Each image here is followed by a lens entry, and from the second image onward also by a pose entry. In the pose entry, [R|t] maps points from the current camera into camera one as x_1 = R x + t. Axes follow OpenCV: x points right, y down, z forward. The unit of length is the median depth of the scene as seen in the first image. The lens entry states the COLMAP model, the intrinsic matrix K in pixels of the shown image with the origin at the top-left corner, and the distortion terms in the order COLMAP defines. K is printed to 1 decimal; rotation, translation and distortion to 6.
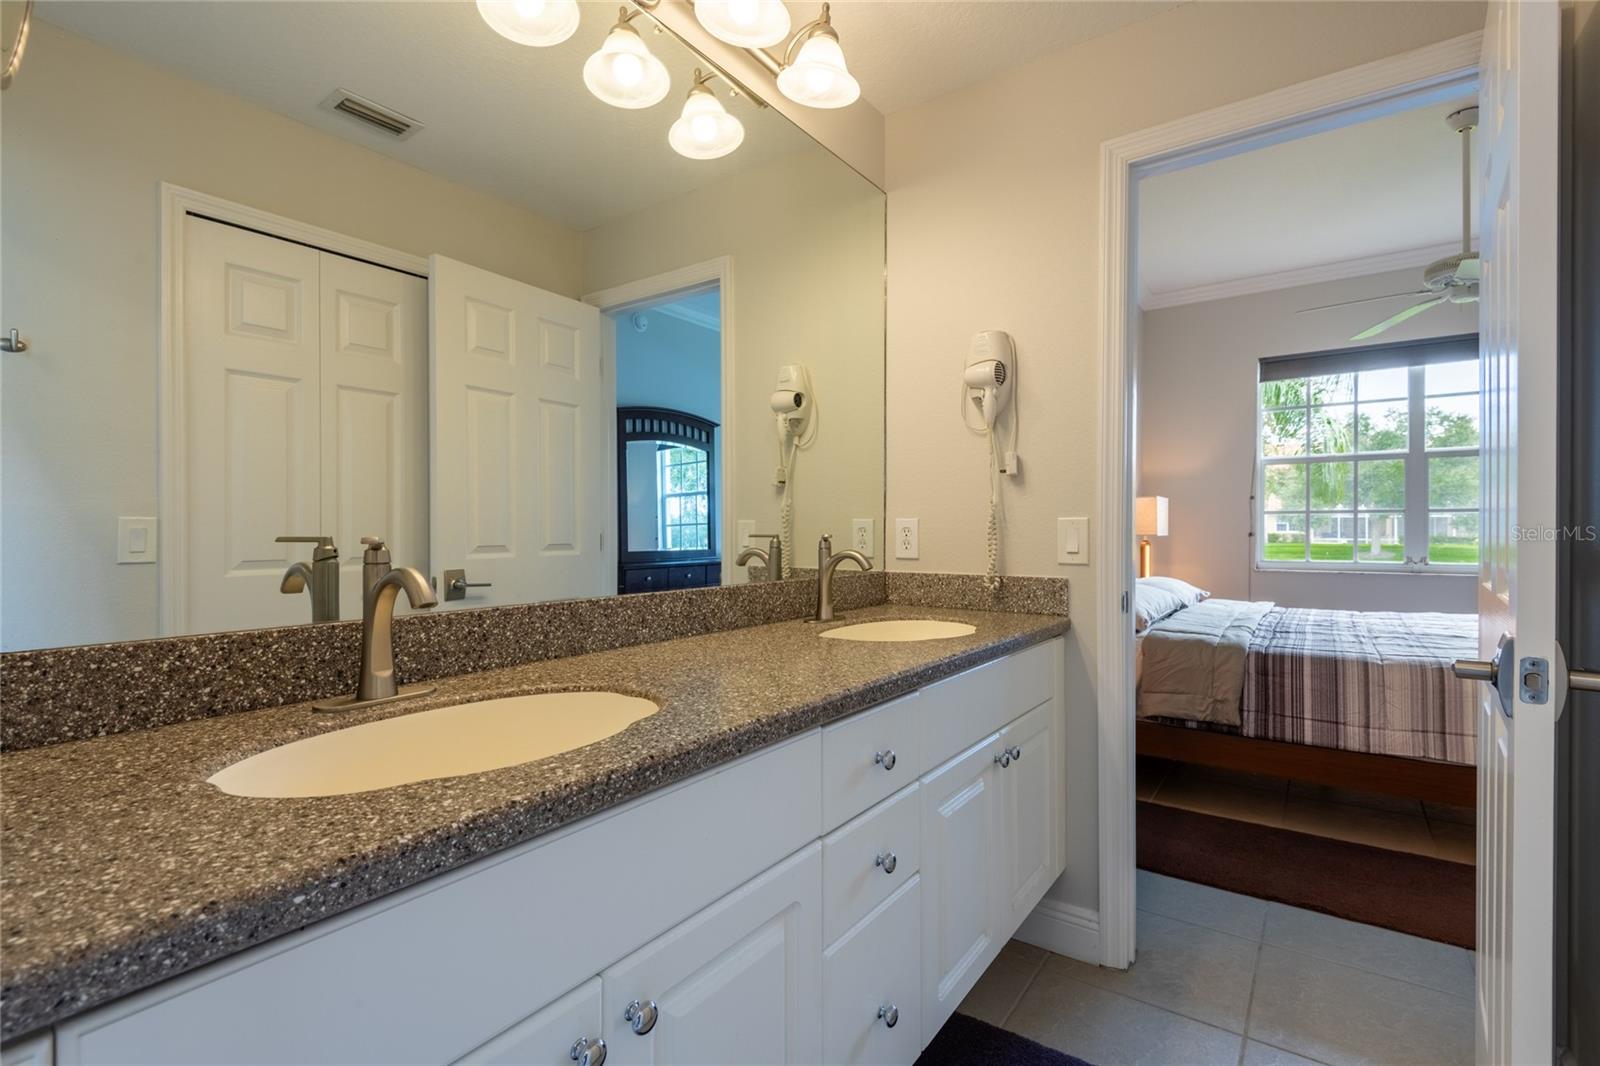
lens RADIAL K [[728.7, 0, 798.5], [0, 728.7, 525.4], [0, 0, 1]] dist [0.035728, -0.025027]
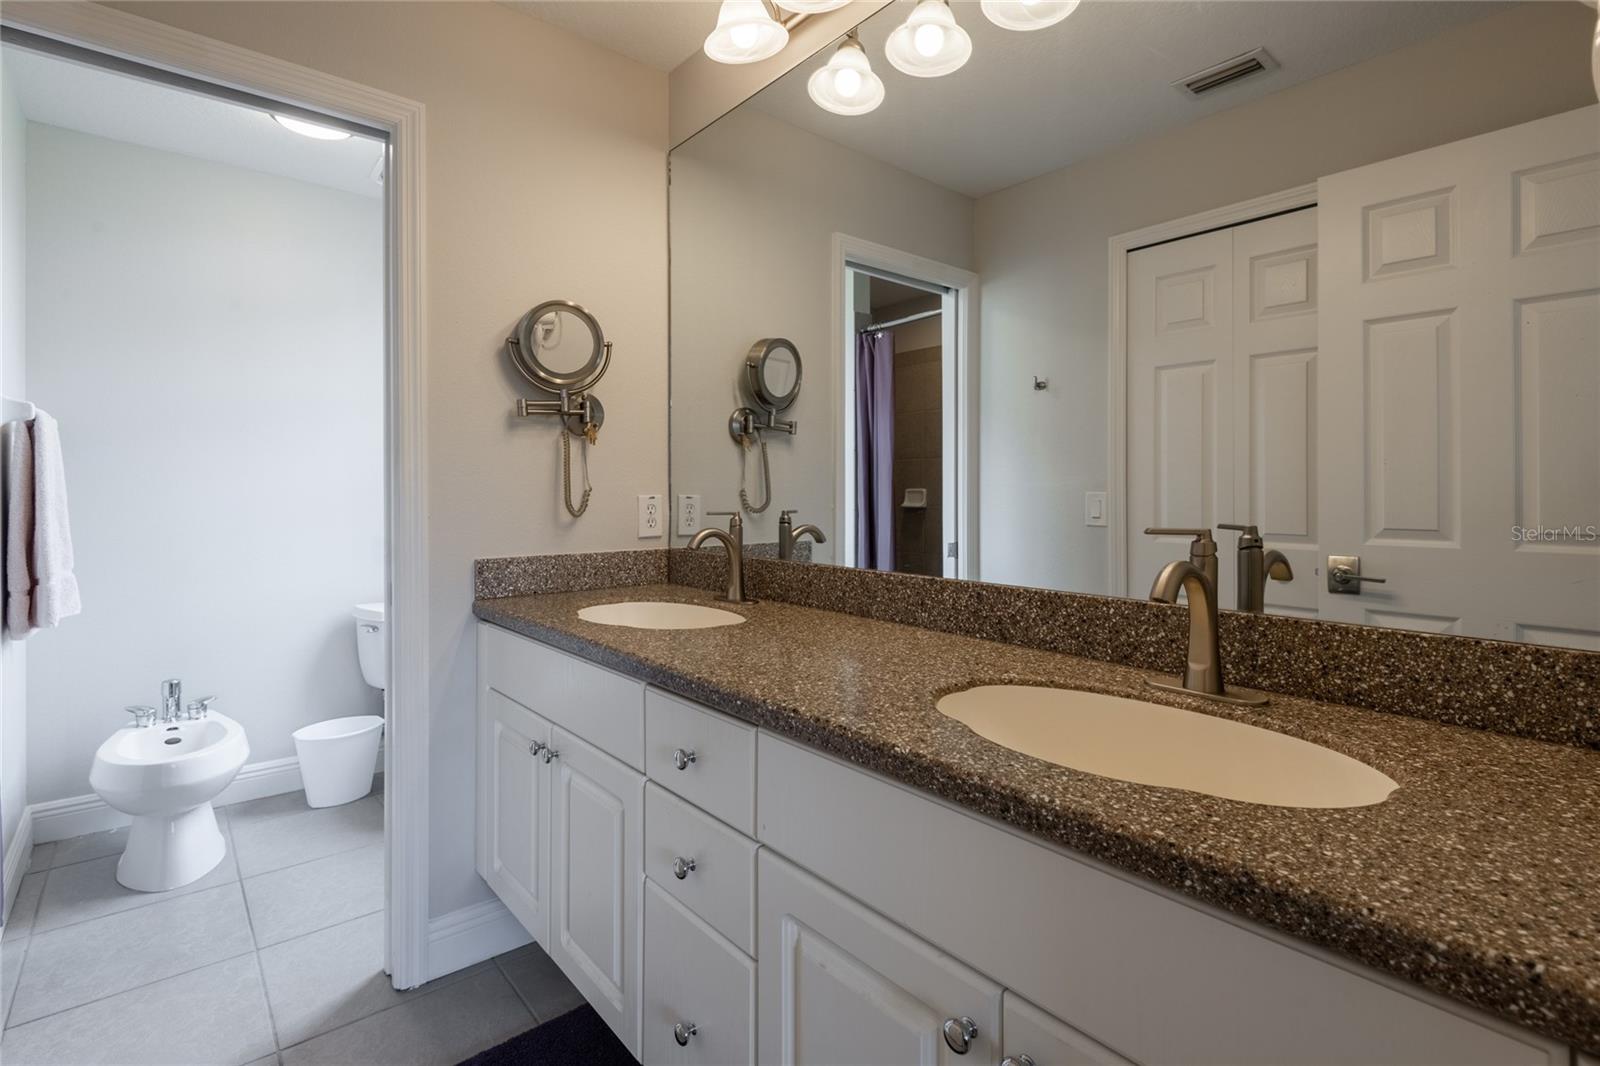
lens RADIAL K [[788.6, 0, 808.1], [0, 788.6, 478.3], [0, 0, 1]] dist [0.025034, -0.014699]
pose [[-0.255772, -0.016553, -0.966595, 0.791996], [0.005568, 0.999812, -0.018596, -0.017378], [0.966721, -0.010138, -0.255632, 1.046158]]
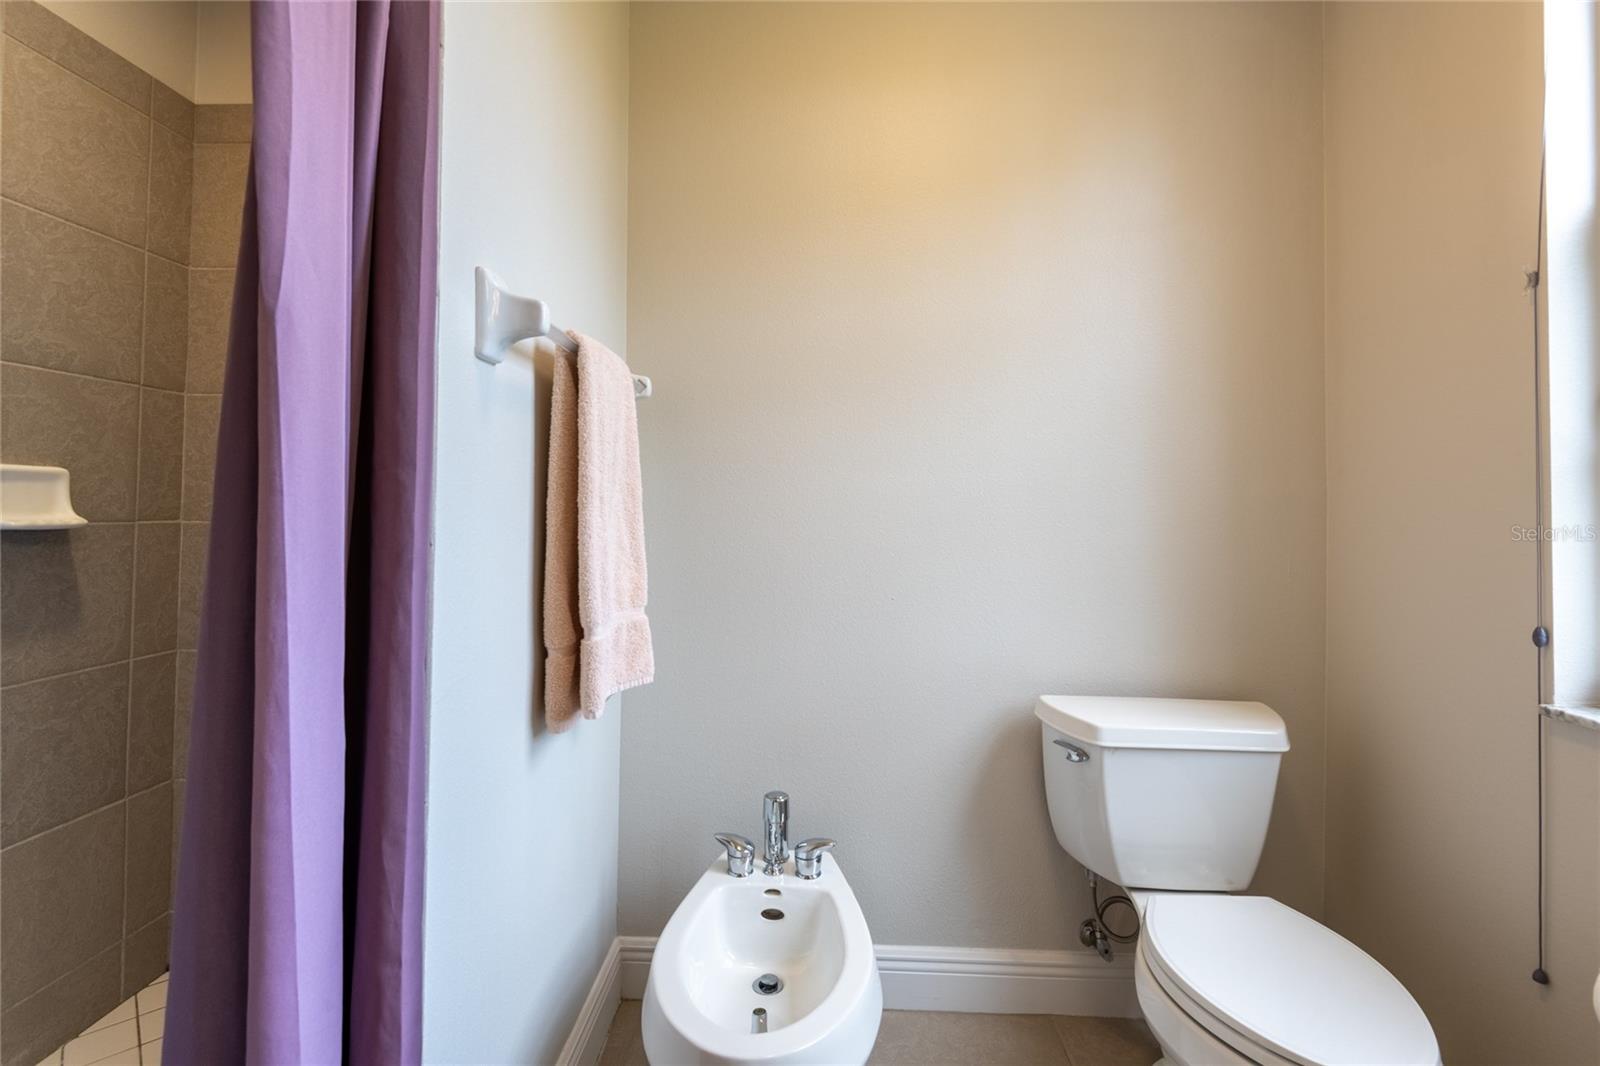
lens RADIAL K [[728.7, 0, 798.5], [0, 728.7, 525.4], [0, 0, 1]] dist [0.035728, -0.025027]
pose [[-0.823720, 0.007521, -0.566947, 0.551079], [-0.005986, 0.999741, 0.021959, -0.010837], [0.566965, 0.021482, -0.823462, 0.753897]]
